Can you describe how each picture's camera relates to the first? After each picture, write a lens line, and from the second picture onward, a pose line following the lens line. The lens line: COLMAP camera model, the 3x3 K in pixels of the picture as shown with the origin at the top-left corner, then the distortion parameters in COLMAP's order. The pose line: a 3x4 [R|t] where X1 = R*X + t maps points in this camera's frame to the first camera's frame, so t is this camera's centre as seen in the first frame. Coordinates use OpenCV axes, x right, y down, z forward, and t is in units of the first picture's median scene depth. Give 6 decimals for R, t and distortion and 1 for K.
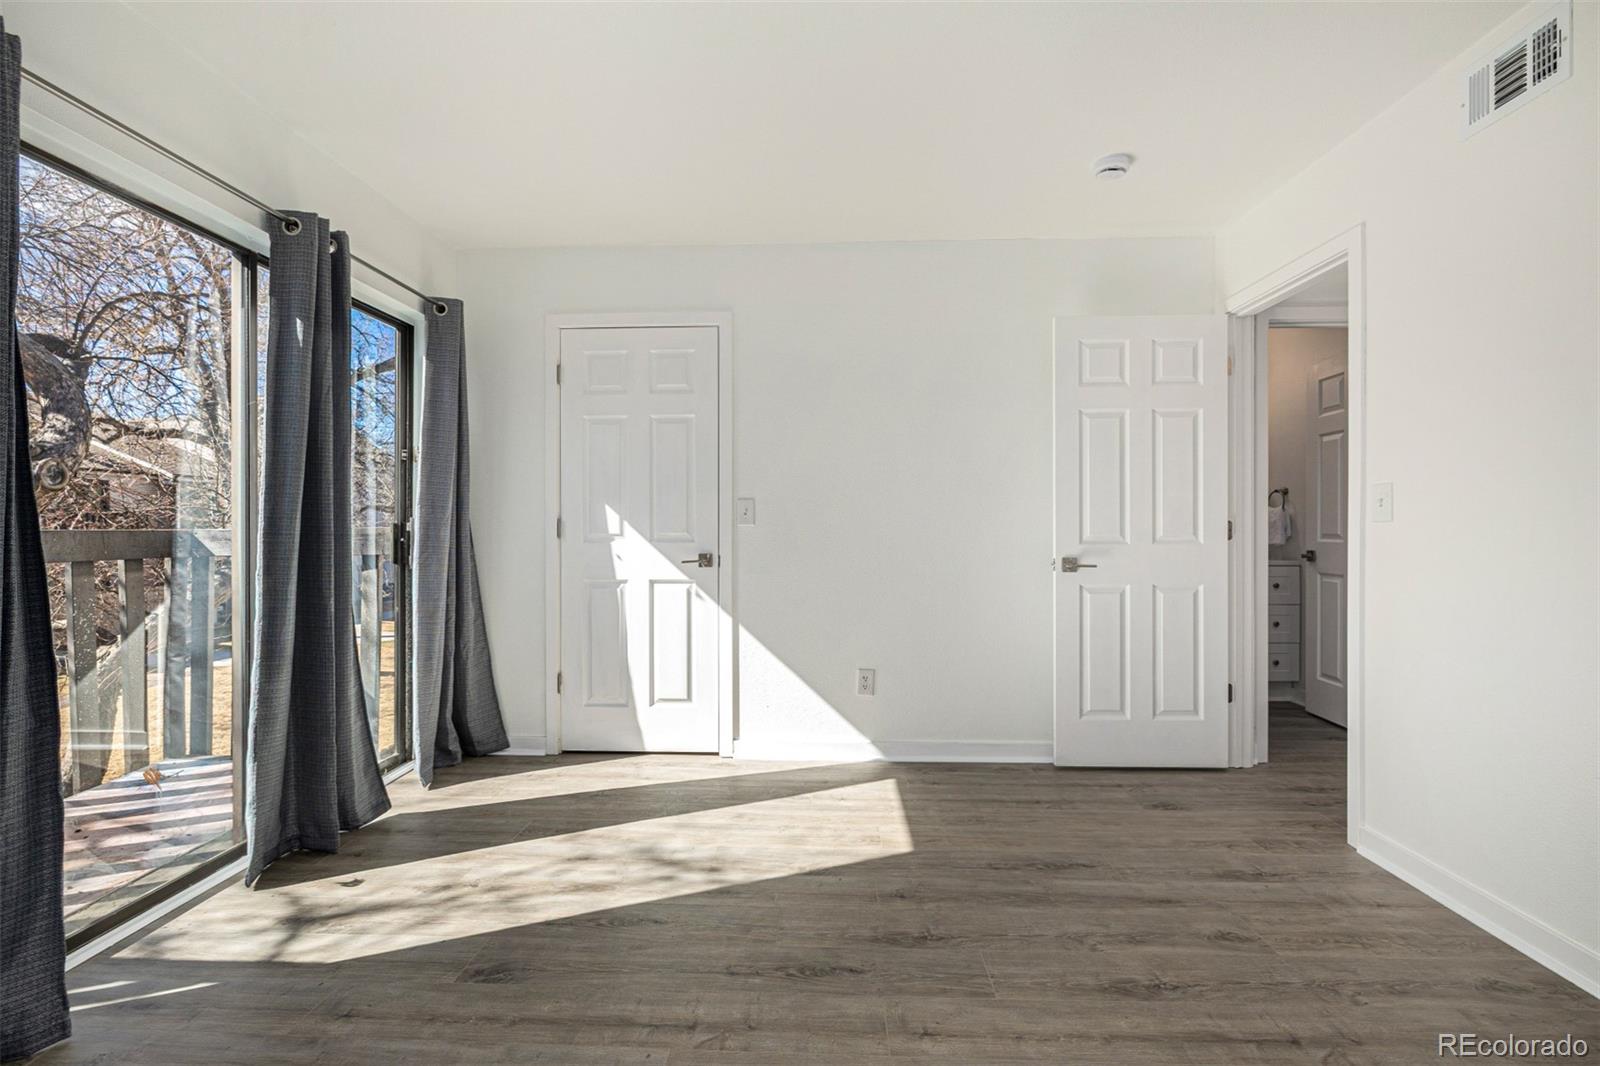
lens RADIAL K [[714.0, 0, 798.9], [0, 714.0, 535.1], [0, 0, 1]] dist [-0.002619, 0.000288]
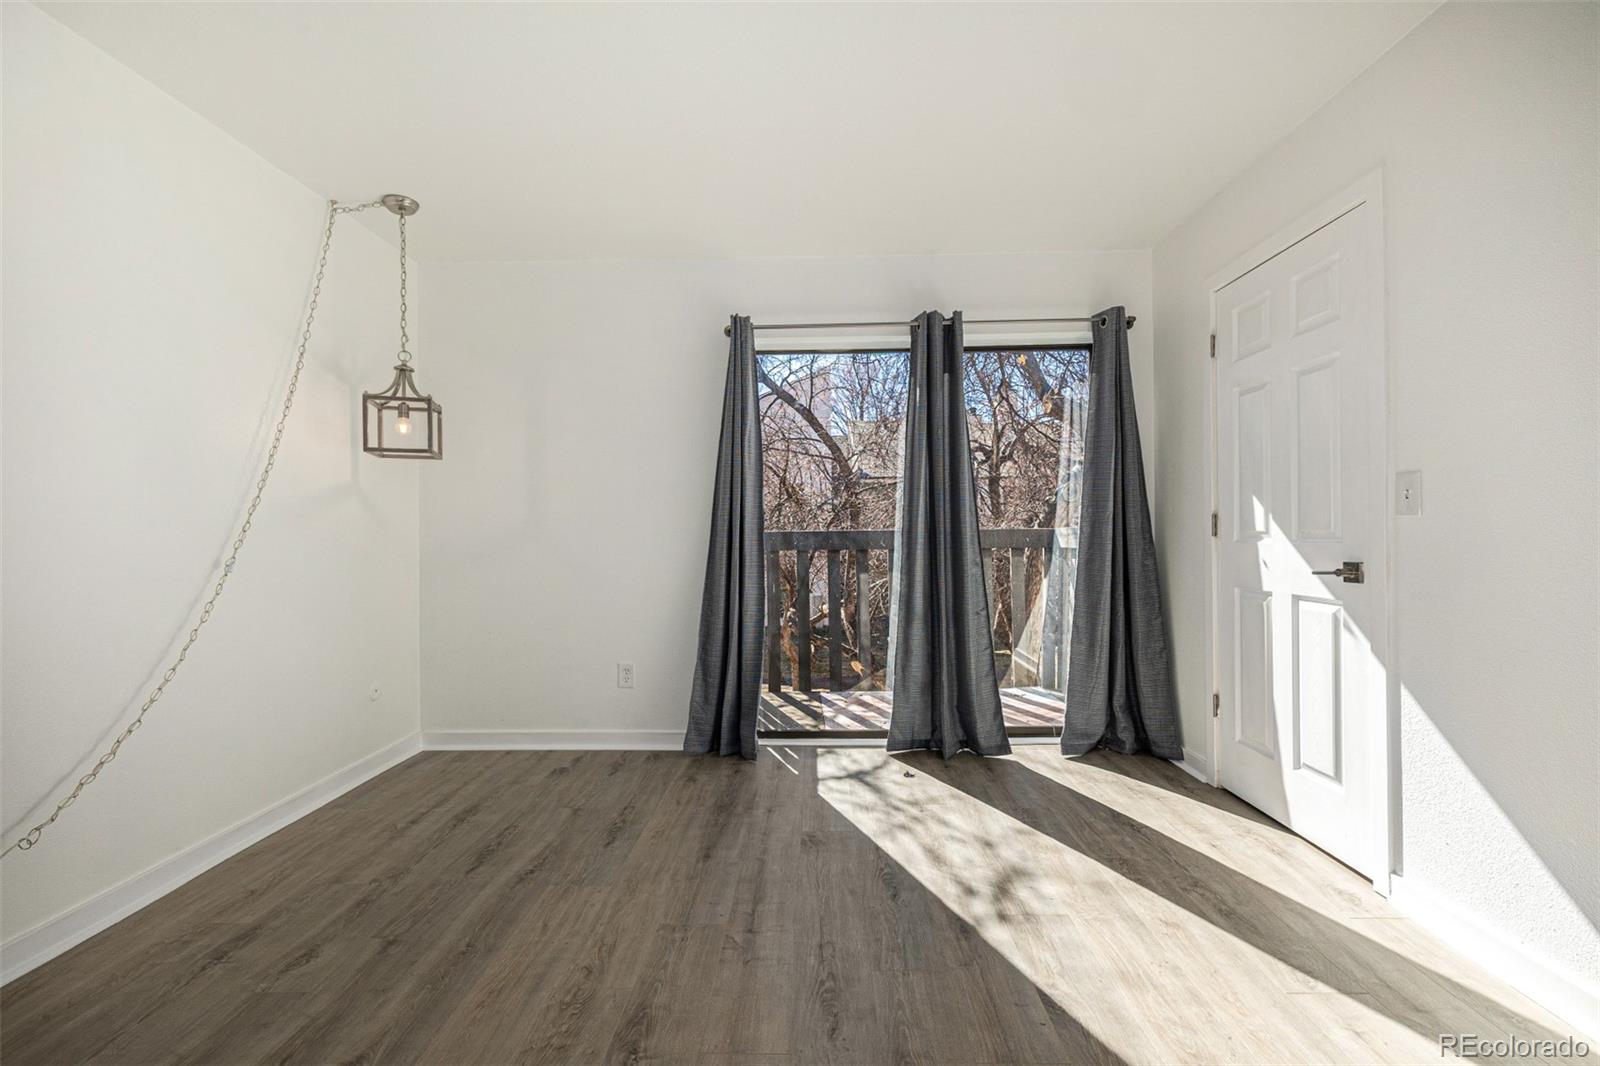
lens RADIAL K [[676.7, 0, 801.6], [0, 676.7, 528.3], [0, 0, 1]] dist [0.003483, -0.000685]
pose [[0.020243, -0.002062, -0.999793, 0.714277], [0.003016, 0.999993, -0.002002, -0.007830], [0.999791, -0.002975, 0.020249, 0.740254]]
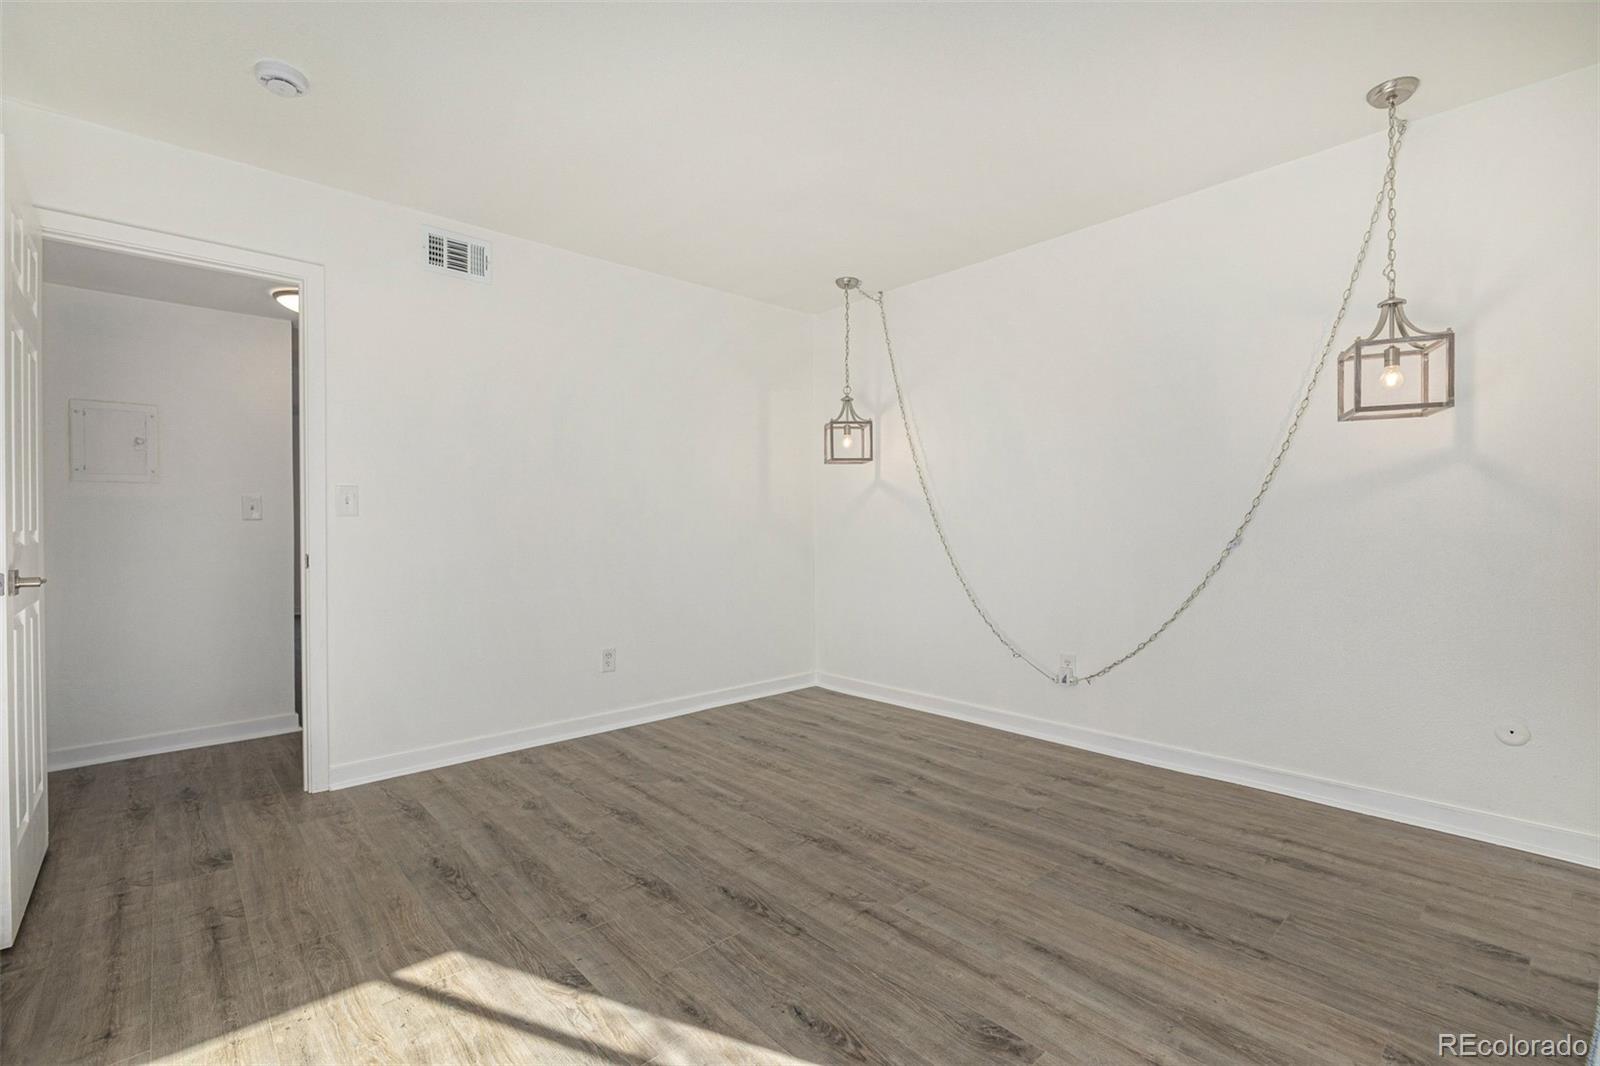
lens RADIAL K [[714.0, 0, 799.5], [0, 714.0, 522.8], [0, 0, 1]] dist [-0.002619, 0.000288]
pose [[-0.703210, 0.006679, 0.710951, -0.670869], [0.010870, 0.999940, 0.001358, -0.000997], [-0.710899, 0.008683, -0.703241, 1.360900]]
